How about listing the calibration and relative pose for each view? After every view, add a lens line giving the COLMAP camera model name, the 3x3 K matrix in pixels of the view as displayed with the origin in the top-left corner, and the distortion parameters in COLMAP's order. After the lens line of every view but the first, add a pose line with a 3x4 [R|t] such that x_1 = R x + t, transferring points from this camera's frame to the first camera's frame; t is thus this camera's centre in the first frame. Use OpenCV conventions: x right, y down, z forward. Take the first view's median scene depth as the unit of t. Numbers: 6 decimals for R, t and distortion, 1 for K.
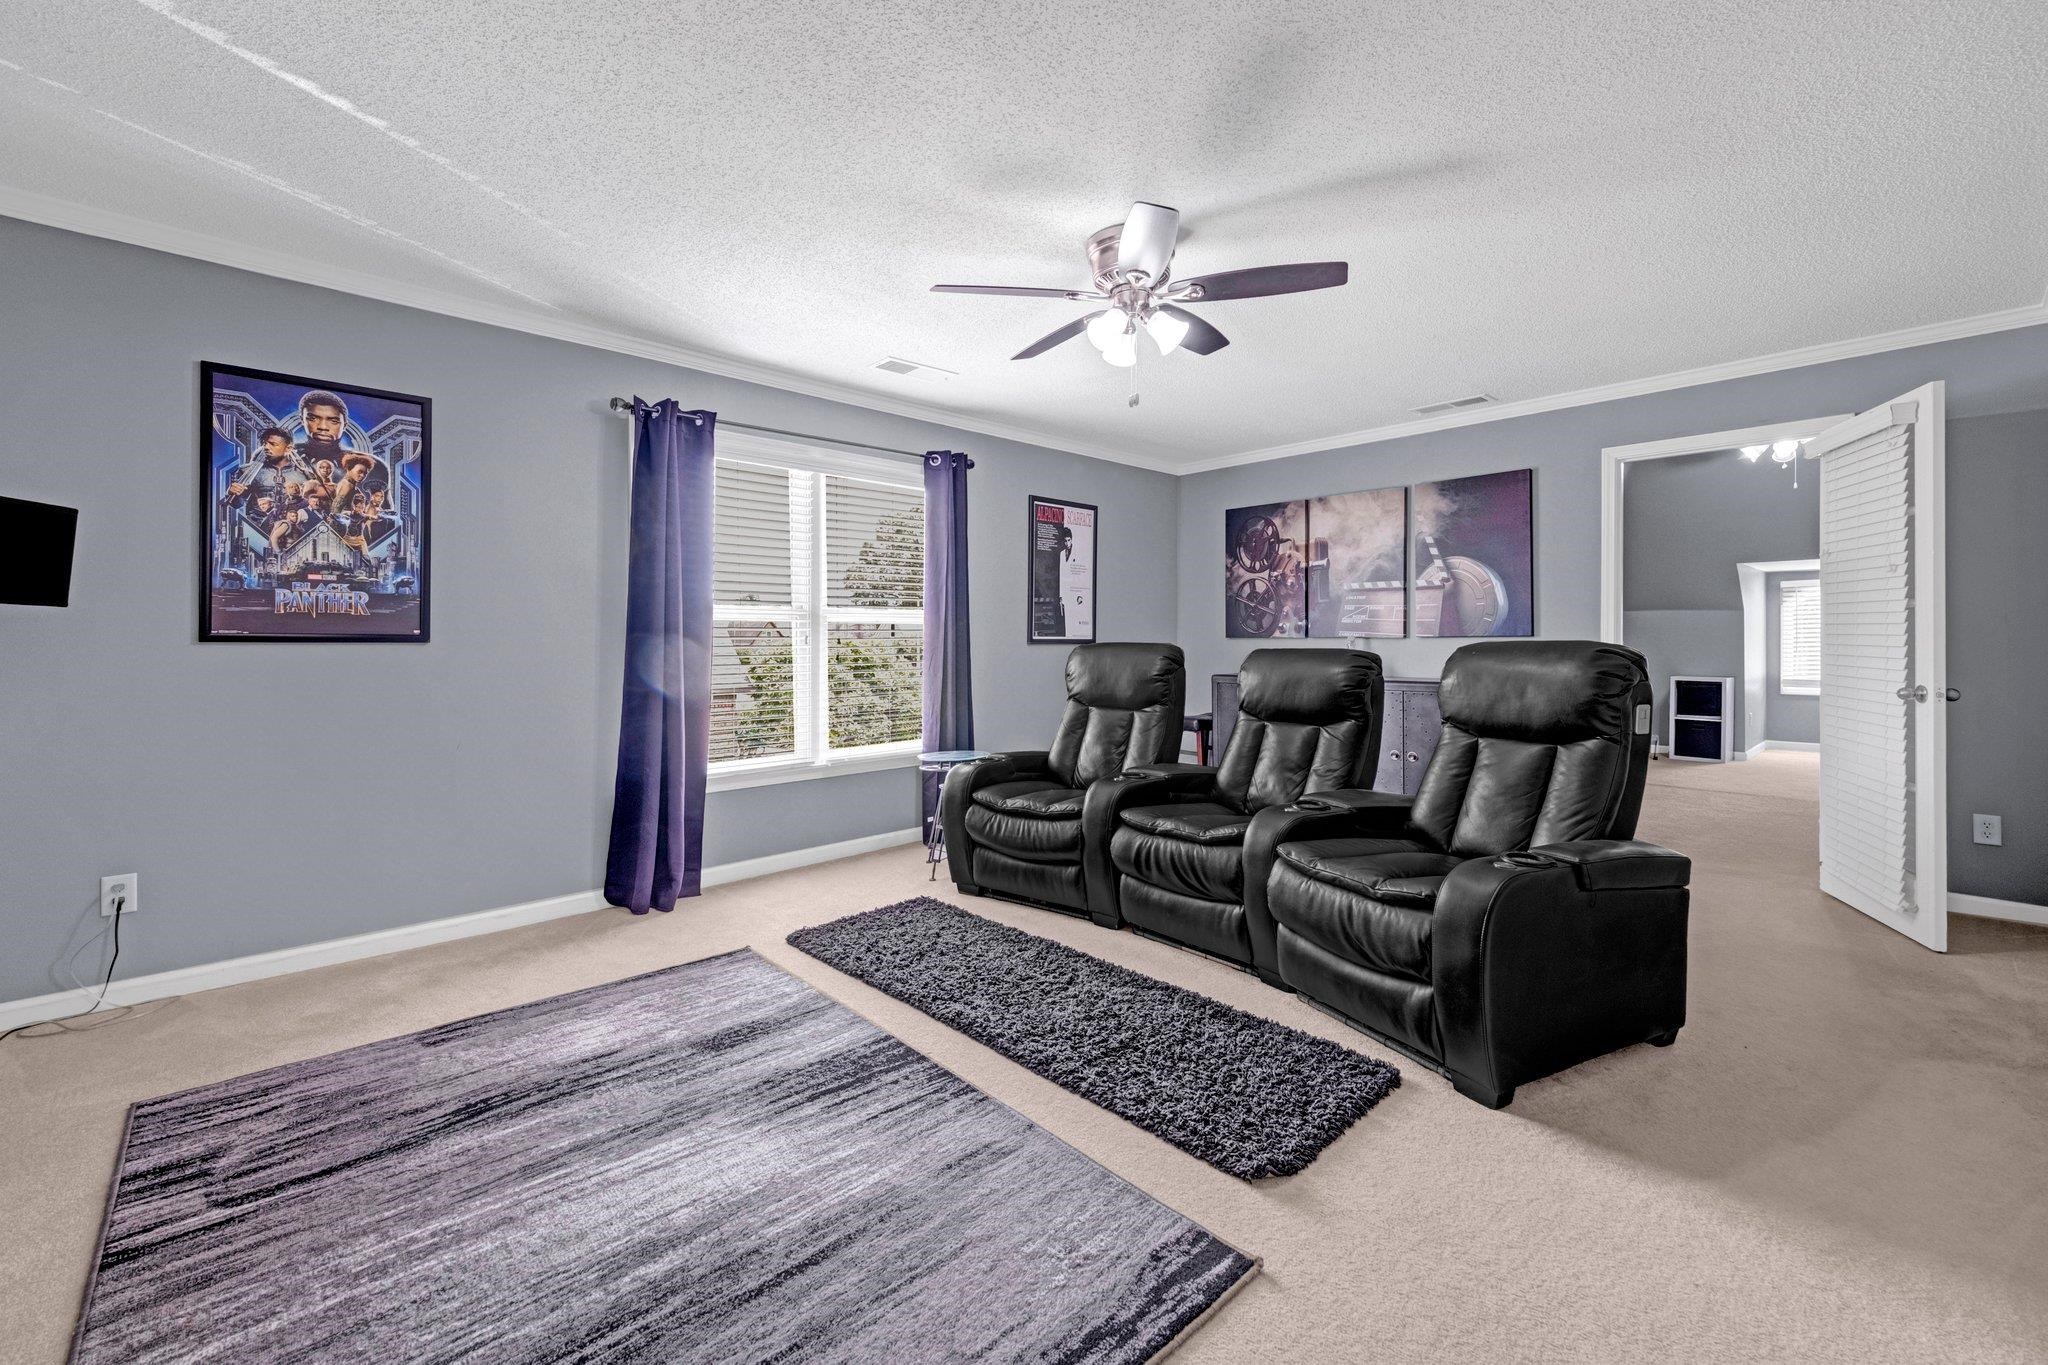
lens RADIAL K [[885.7, 0, 1053.3], [0, 885.7, 646.4], [0, 0, 1]] dist [0.020550, -0.000348]
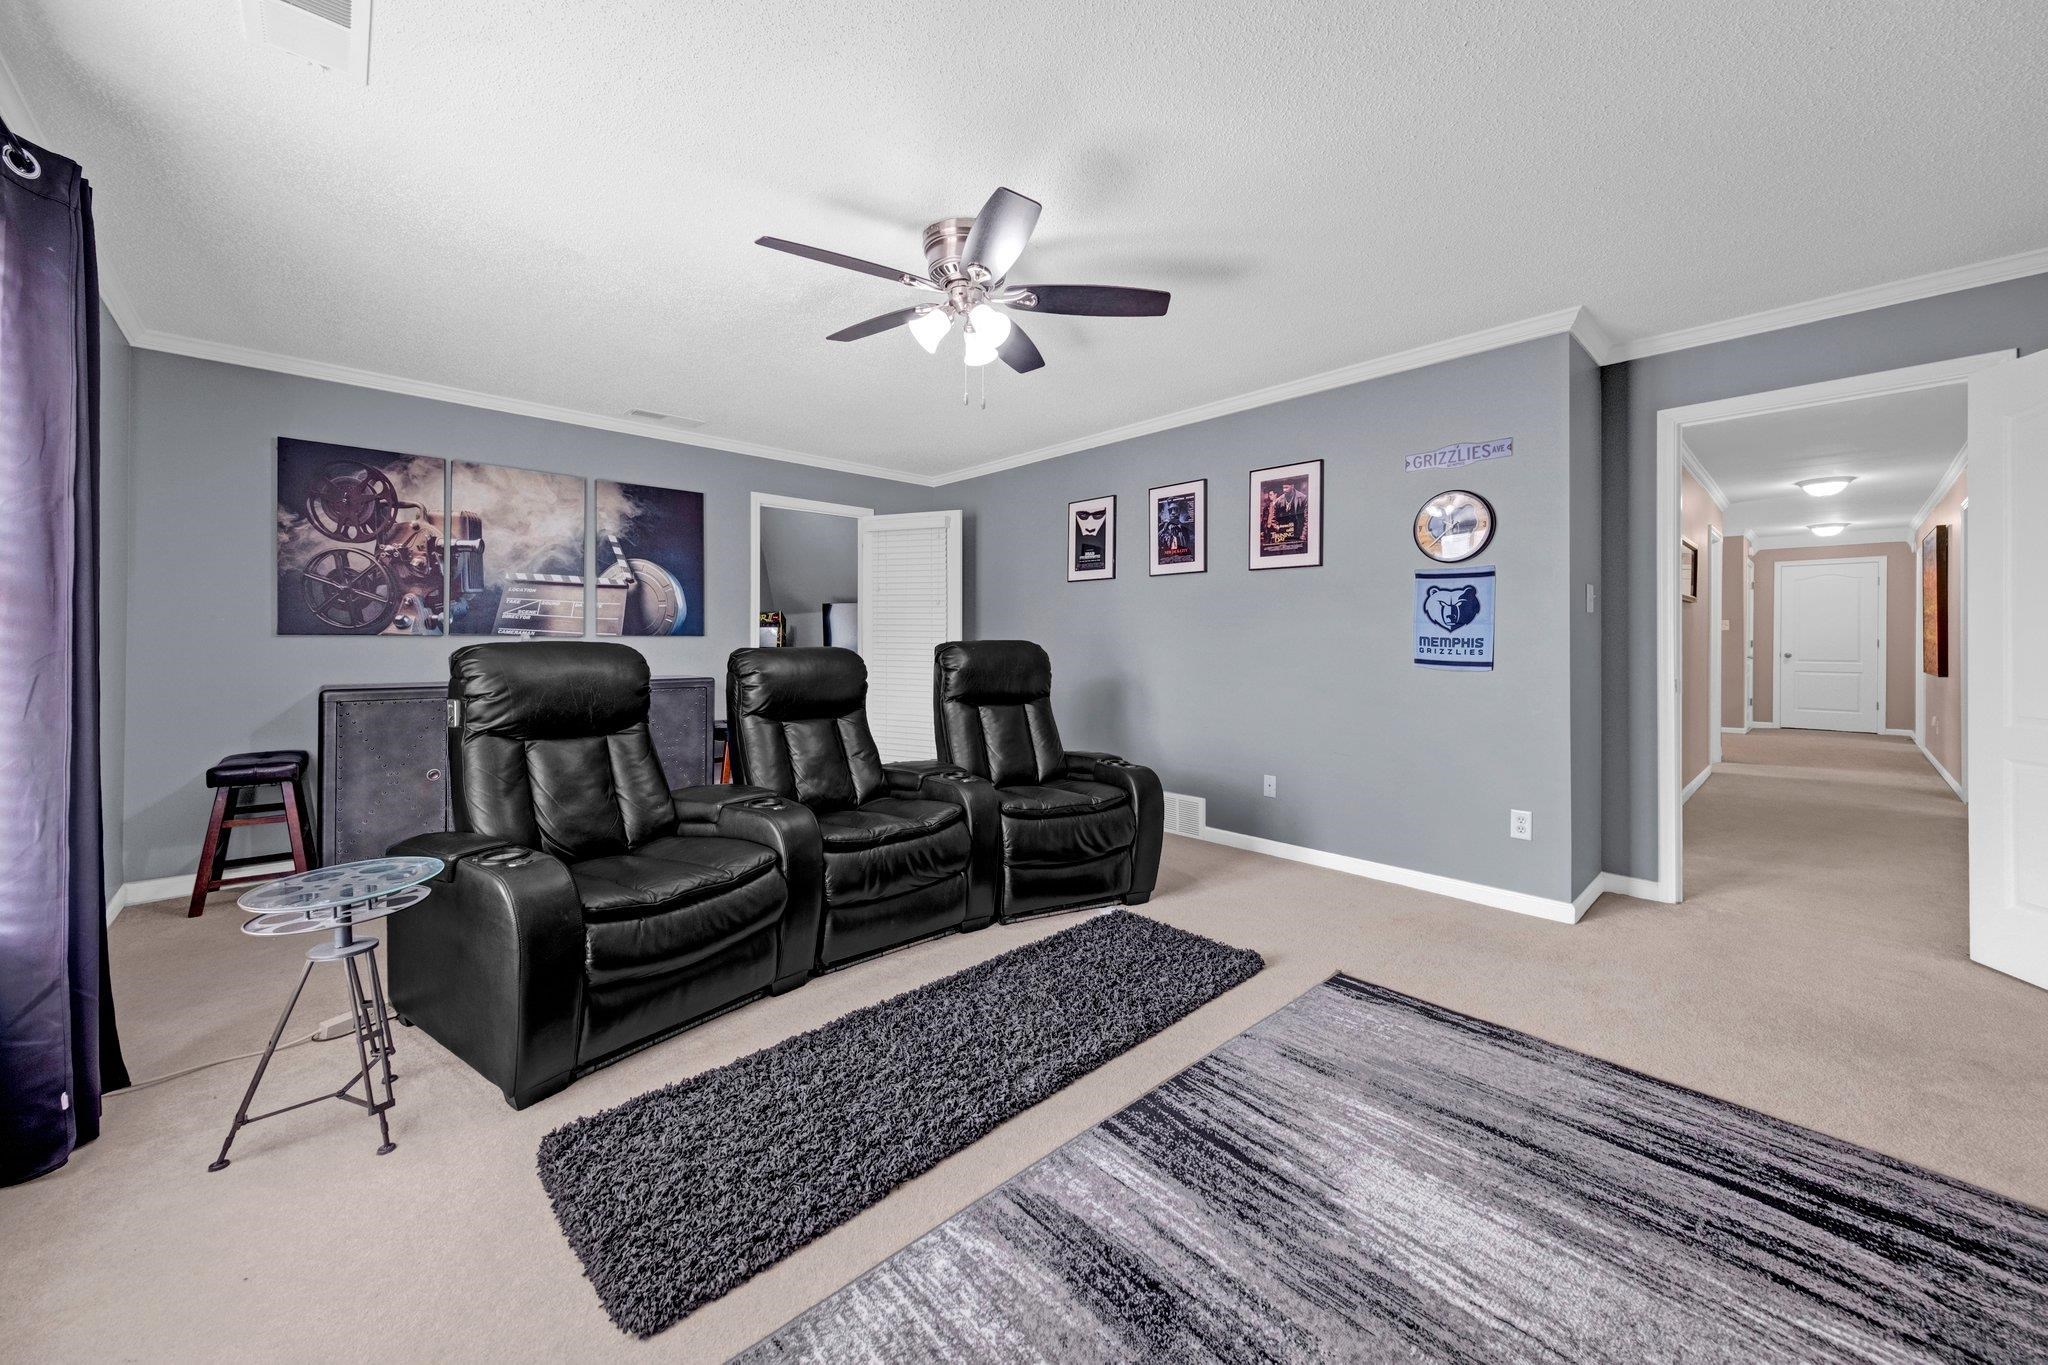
lens RADIAL K [[767.1, 0, 1024.7], [0, 767.1, 645.6], [0, 0, 1]] dist [0.017641, 0.000132]
pose [[-0.008733, -0.006856, 0.999938, -0.447509], [0.003733, 0.999969, 0.006889, -0.003761], [-0.999955, 0.003793, -0.008707, 0.541257]]
